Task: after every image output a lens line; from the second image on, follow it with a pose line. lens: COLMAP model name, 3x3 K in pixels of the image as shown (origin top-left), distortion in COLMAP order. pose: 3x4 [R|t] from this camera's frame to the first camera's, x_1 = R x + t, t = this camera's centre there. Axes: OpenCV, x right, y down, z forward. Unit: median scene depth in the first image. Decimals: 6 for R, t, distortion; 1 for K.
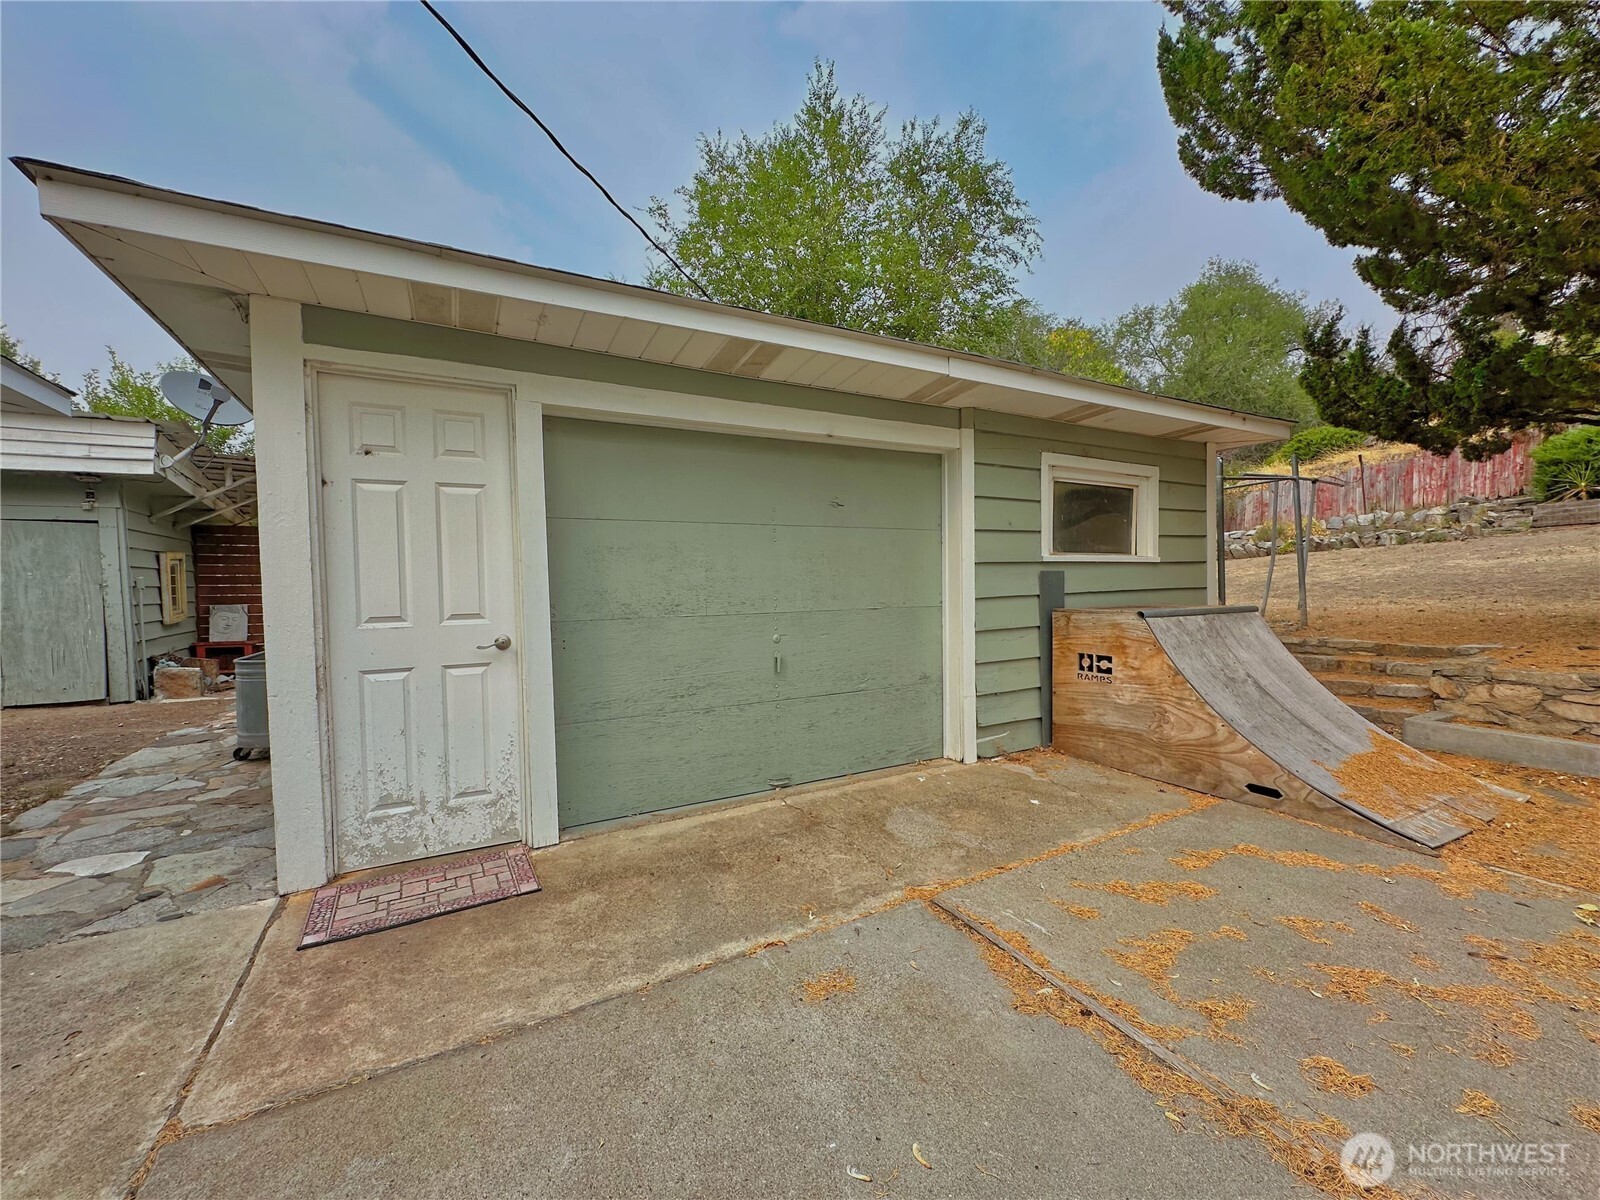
lens RADIAL K [[637.8, 0, 800.2], [0, 637.8, 600.8], [0, 0, 1]] dist [-0.006950, 0.001891]
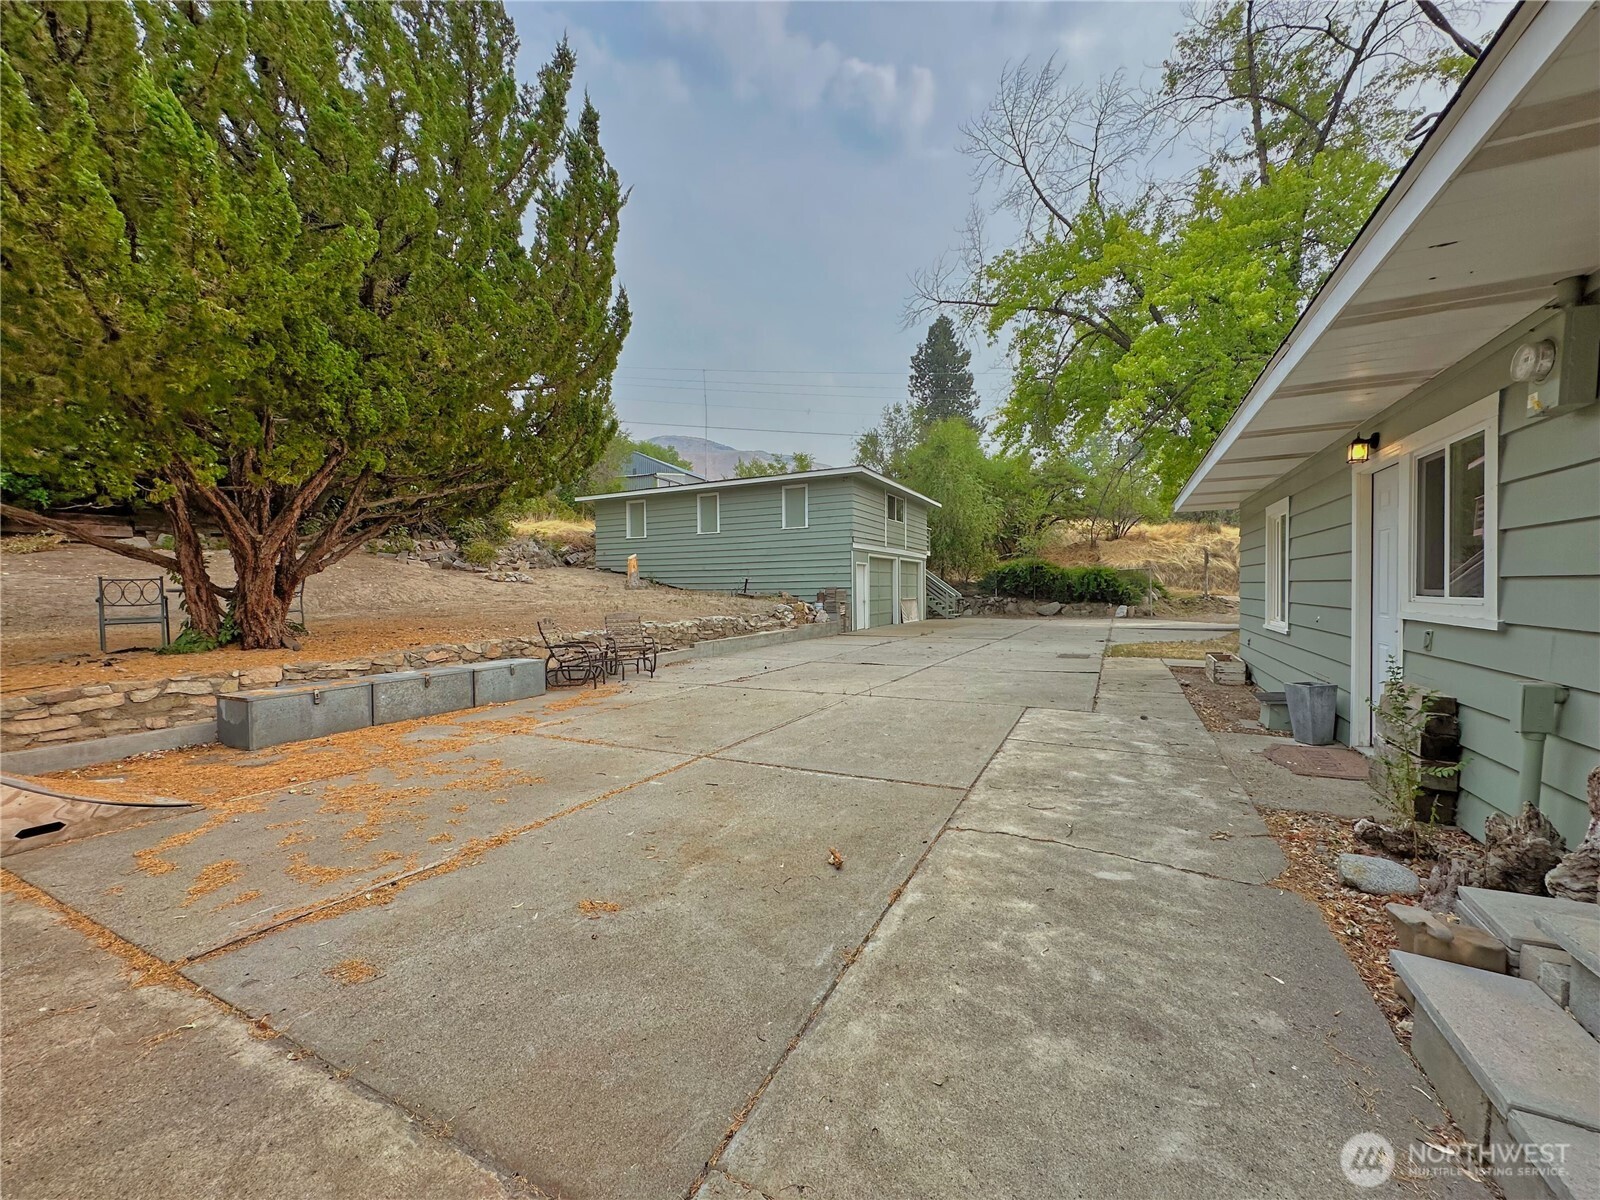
lens RADIAL K [[637.8, 0, 802.7], [0, 637.8, 597.8], [0, 0, 1]] dist [-0.006950, 0.001891]
pose [[-0.563833, 0.012401, 0.825796, -1.005654], [0.046065, 0.998803, 0.016453, -0.041467], [-0.824603, 0.047317, -0.563729, 0.685345]]
